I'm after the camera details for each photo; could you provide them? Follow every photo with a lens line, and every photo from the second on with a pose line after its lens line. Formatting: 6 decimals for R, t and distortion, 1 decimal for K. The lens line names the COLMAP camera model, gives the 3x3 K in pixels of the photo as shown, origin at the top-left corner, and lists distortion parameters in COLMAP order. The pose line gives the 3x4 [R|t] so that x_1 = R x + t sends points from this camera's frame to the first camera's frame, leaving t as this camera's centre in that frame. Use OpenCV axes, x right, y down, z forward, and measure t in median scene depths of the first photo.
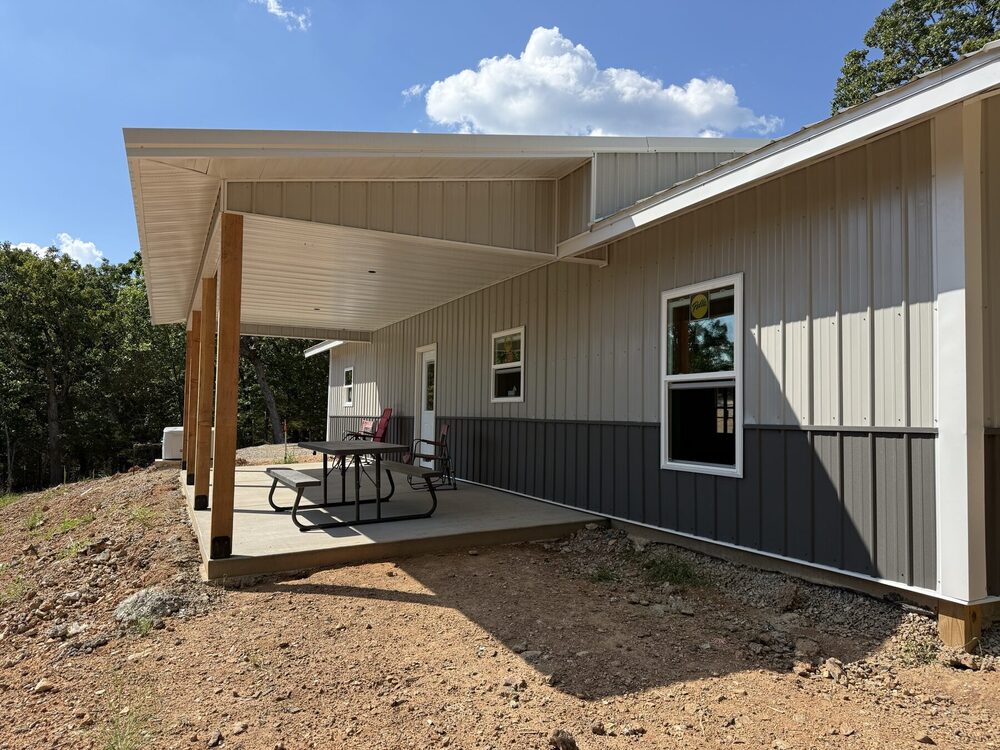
lens RADIAL K [[744.7, 0, 500.0], [0, 744.7, 375.0], [0, 0, 1]] dist [0.036481, -0.108222]
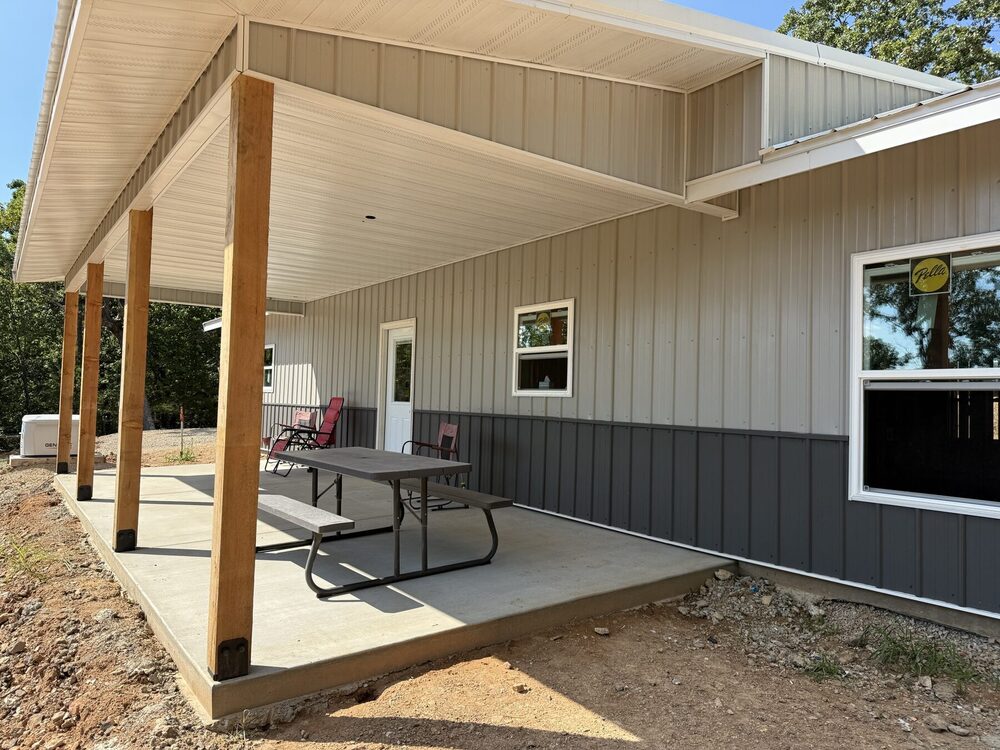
lens RADIAL K [[683.0, 0, 442.8], [0, 683.0, 366.5], [0, 0, 1]] dist [0.024385, -0.044736]
pose [[0.983705, 0.019024, 0.178781, -0.267923], [-0.022154, 0.999634, 0.015529, -0.004277], [-0.178420, -0.019236, 0.983766, 0.392870]]
